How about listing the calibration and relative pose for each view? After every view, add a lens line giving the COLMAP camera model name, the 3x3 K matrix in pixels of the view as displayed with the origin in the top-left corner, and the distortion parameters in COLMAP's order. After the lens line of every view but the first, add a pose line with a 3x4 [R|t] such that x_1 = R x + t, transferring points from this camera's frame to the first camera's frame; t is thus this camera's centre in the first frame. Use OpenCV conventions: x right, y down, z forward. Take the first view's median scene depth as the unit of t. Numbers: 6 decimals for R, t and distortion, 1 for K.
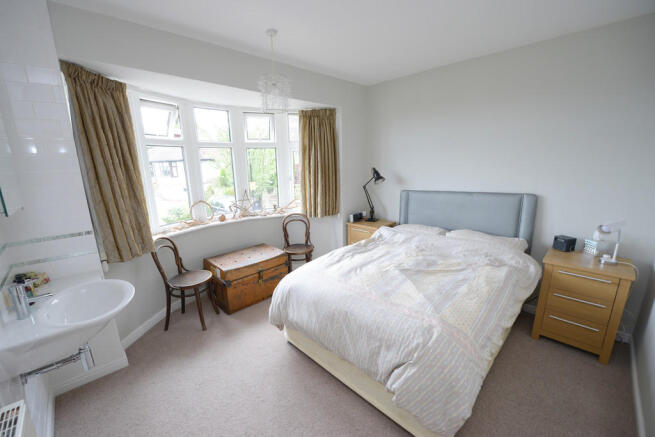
lens RADIAL K [[259.1, 0, 323.3], [0, 259.1, 219.4], [0, 0, 1]] dist [-0.002263, -0.000166]
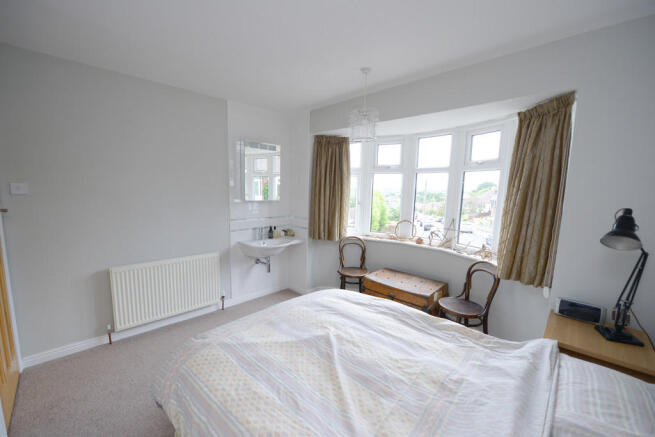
lens RADIAL K [[259.1, 0, 322.1], [0, 259.1, 222.5], [0, 0, 1]] dist [-0.002263, -0.000166]
pose [[0.037839, 0.152052, -0.987648, 0.792746], [-0.235245, 0.961934, 0.139080, -0.170081], [0.971199, 0.227077, 0.072168, 0.722009]]
